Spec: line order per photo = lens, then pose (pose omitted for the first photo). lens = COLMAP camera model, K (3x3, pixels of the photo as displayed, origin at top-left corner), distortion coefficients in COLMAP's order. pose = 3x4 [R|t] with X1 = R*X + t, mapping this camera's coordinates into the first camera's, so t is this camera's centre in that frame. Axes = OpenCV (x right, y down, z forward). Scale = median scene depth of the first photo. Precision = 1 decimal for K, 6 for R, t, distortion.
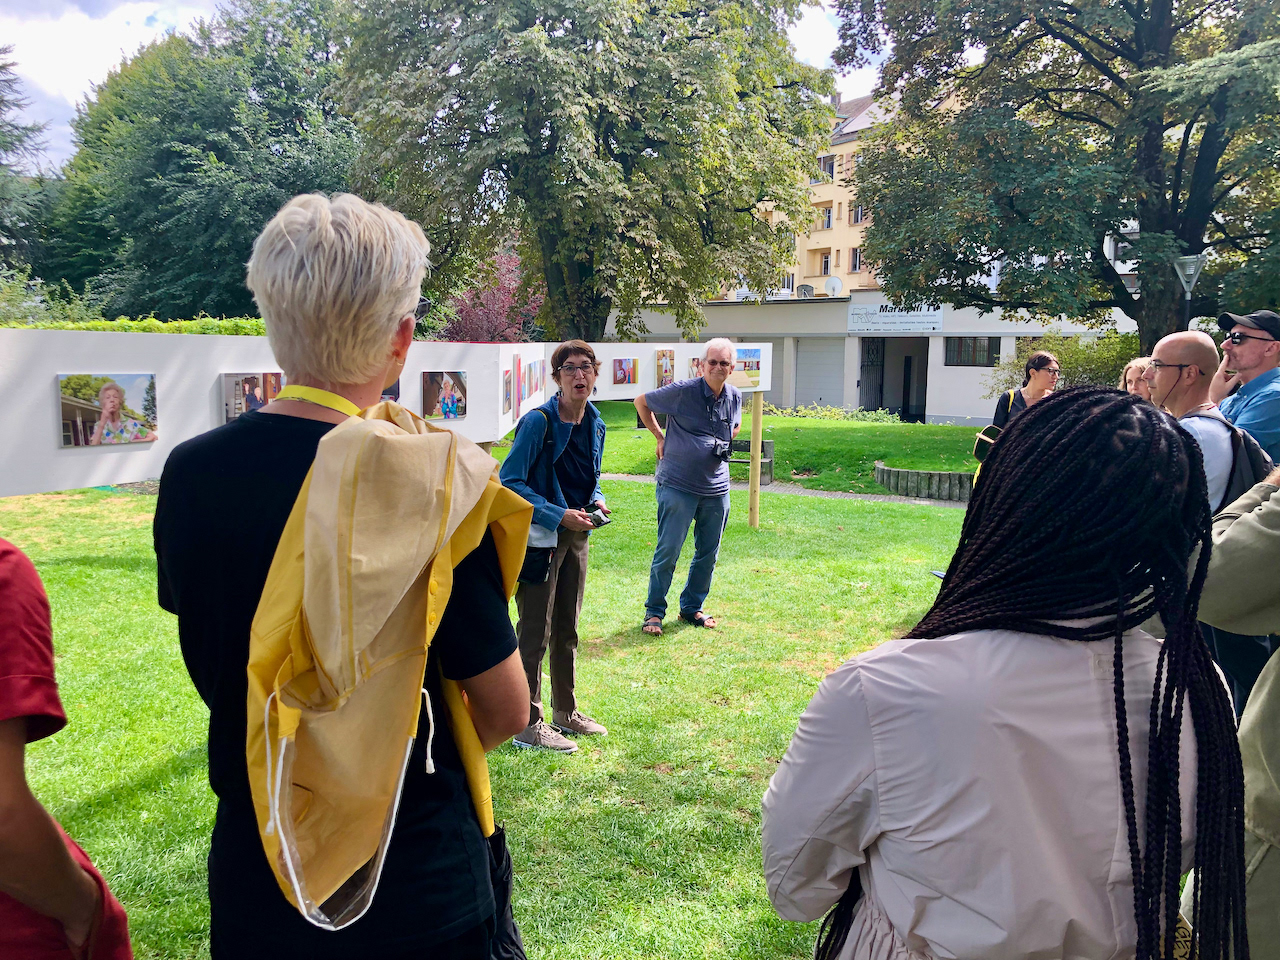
lens RADIAL K [[1041.9, 0, 640.0], [0, 1041.9, 480.0], [0, 0, 1]] dist [0.033324, -0.002877]
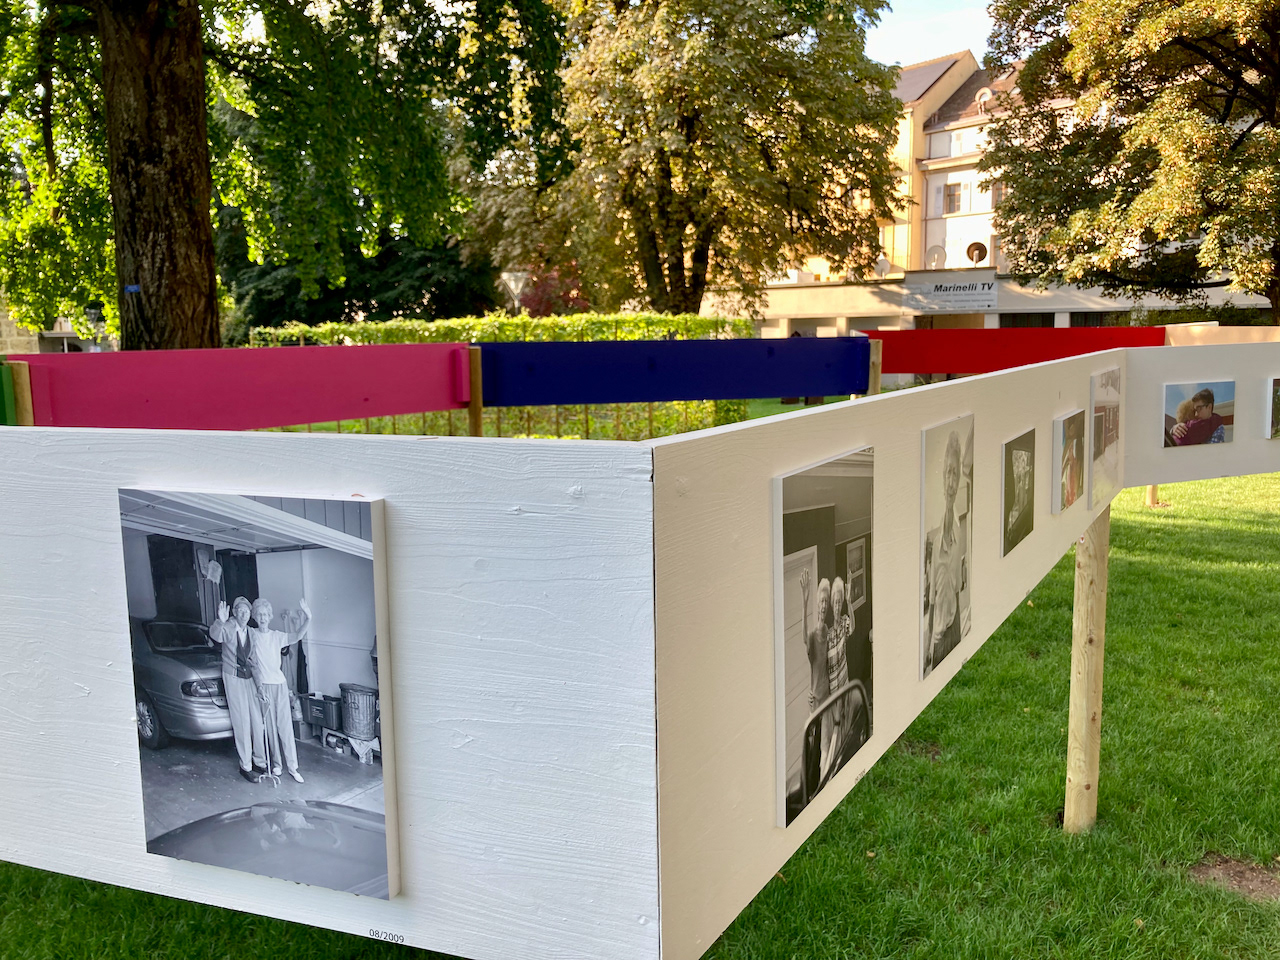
lens RADIAL K [[1046.8, 0, 640.0], [0, 1046.8, 480.0], [0, 0, 1]] dist [0.053363, -0.089841]
pose [[0.994843, -0.037554, 0.094218, -0.188767], [0.036073, 0.999198, 0.017377, 0.002525], [-0.094795, -0.013889, 0.995400, -0.050618]]
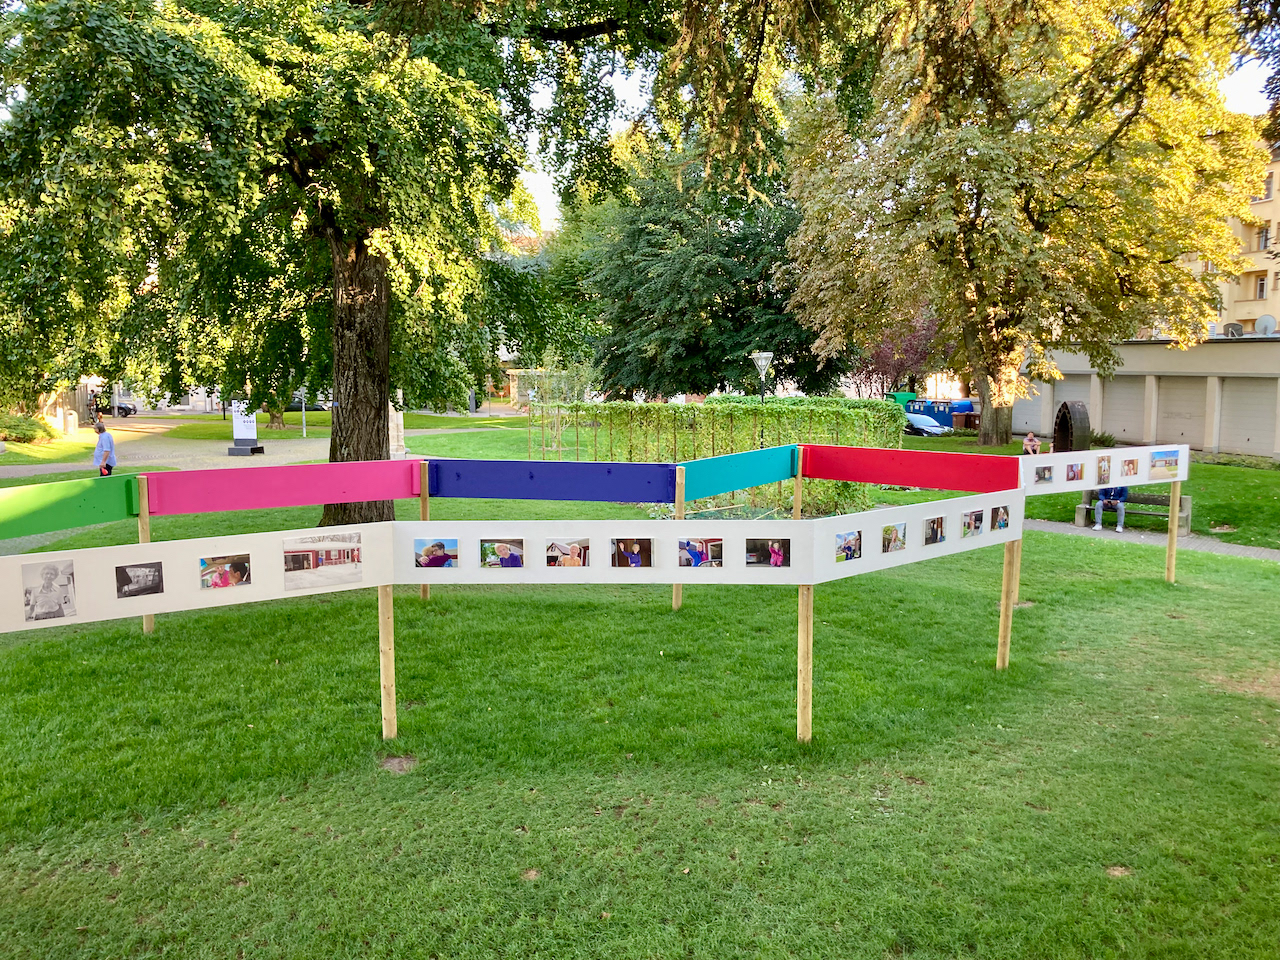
lens RADIAL K [[1046.8, 0, 640.0], [0, 1046.8, 480.0], [0, 0, 1]] dist [0.053363, -0.089841]
pose [[0.936725, 0.029052, -0.348858, -0.016567], [-0.034023, 0.999388, -0.008130, -0.014372], [0.348408, 0.019484, 0.937140, -0.141076]]
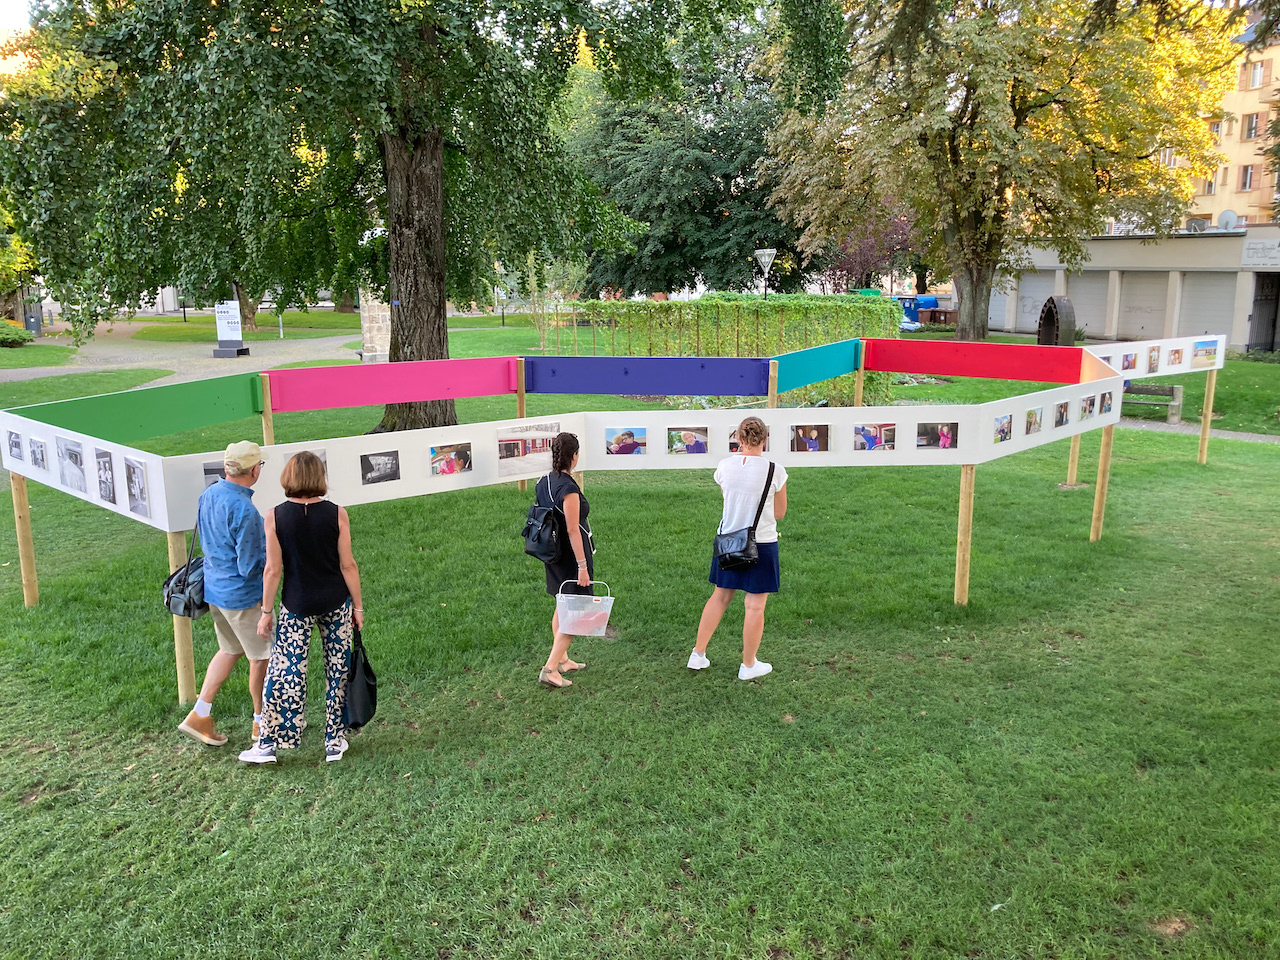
lens RADIAL K [[1043.1, 0, 640.0], [0, 1043.1, 480.0], [0, 0, 1]] dist [0.042919, -0.059071]
pose [[0.956469, 0.046503, -0.288106, -0.059964], [-0.022596, 0.996060, 0.085758, -0.010982], [0.290959, -0.075515, 0.953751, -0.171291]]
